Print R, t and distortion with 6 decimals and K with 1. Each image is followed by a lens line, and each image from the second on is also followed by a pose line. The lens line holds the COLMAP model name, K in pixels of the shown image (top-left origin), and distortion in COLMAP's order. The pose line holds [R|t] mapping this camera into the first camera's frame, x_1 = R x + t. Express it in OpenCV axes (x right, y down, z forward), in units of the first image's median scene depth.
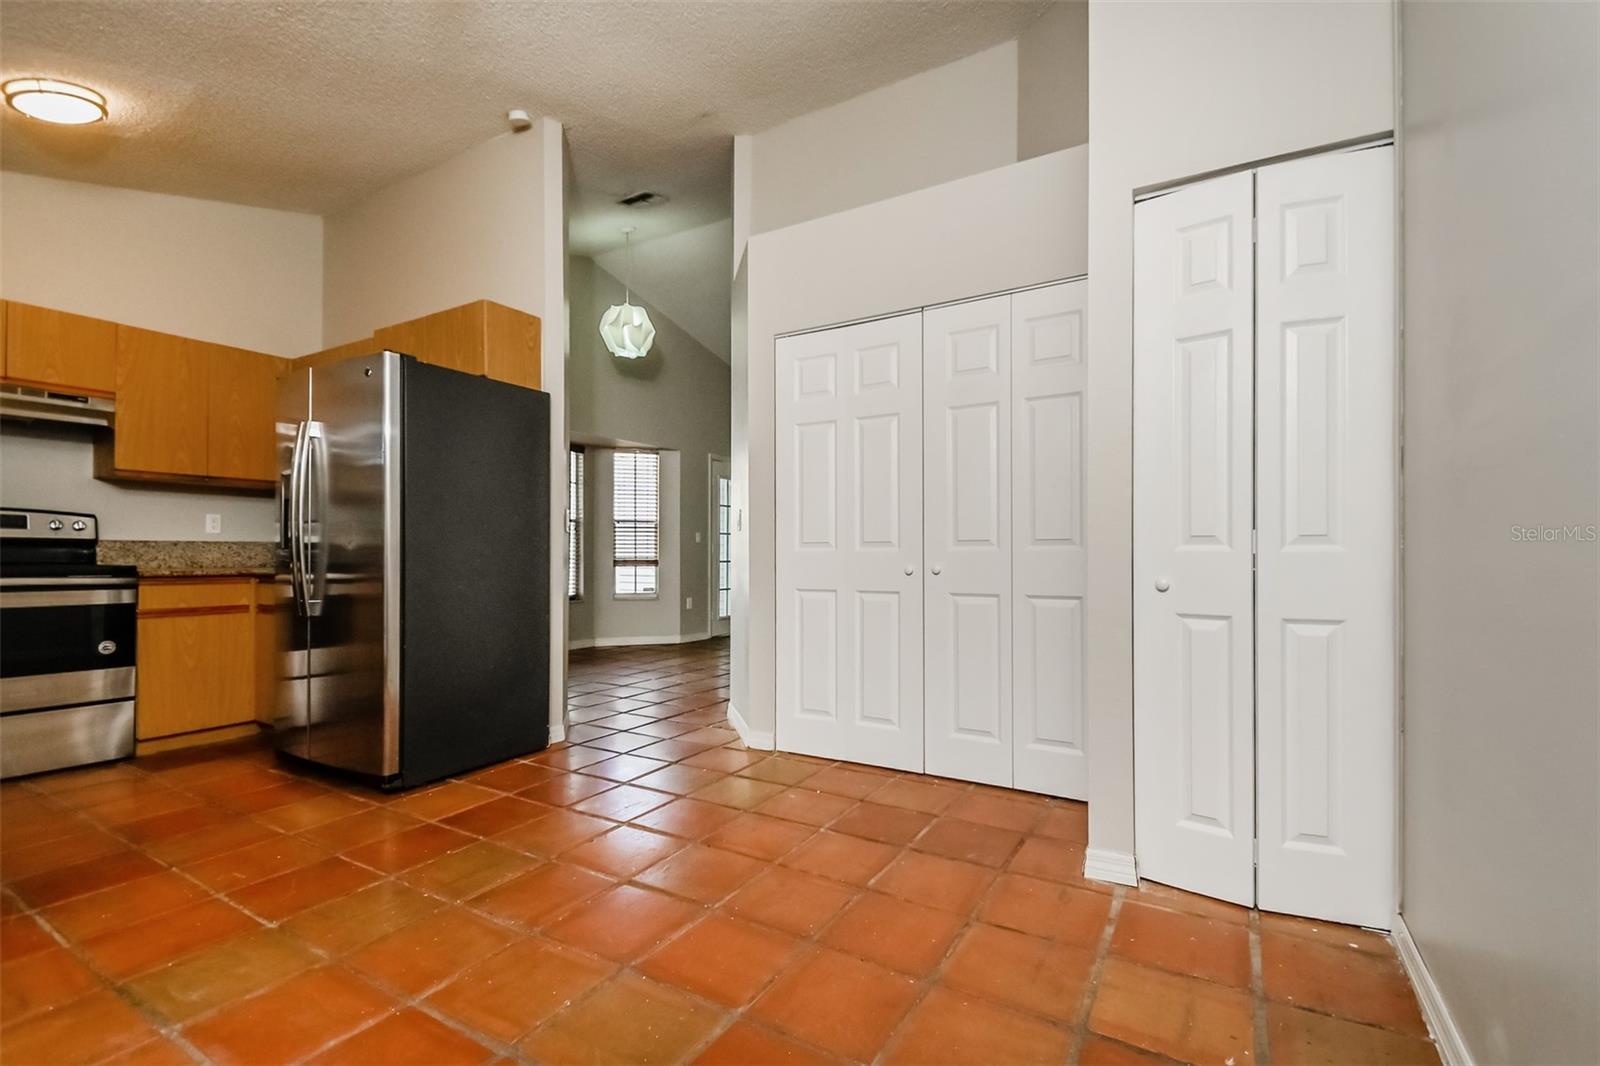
lens RADIAL K [[696.0, 0, 798.4], [0, 696.0, 540.6], [0, 0, 1]] dist [0.000381, -0.012261]
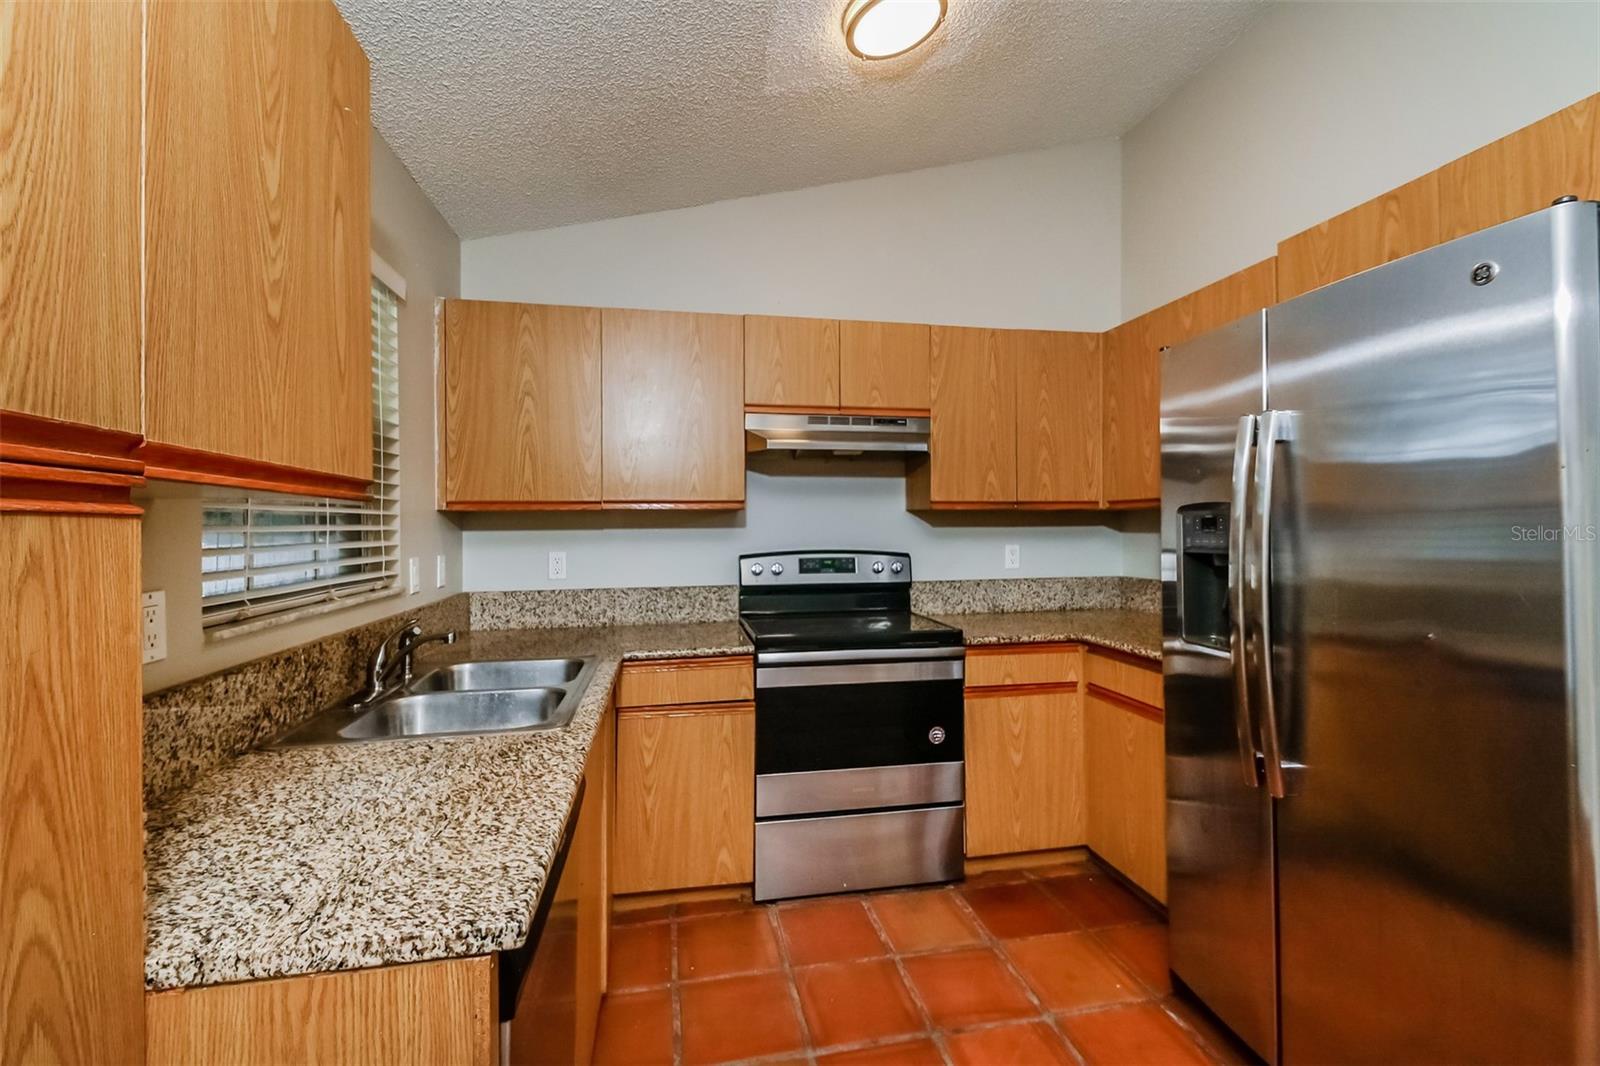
lens RADIAL K [[696.0, 0, 798.4], [0, 696.0, 540.6], [0, 0, 1]] dist [0.000381, -0.012261]
pose [[0.640395, 0.009349, -0.767988, -0.450863], [0.017057, 0.999506, 0.026390, -0.082602], [0.767856, -0.029999, 0.639920, 0.338528]]
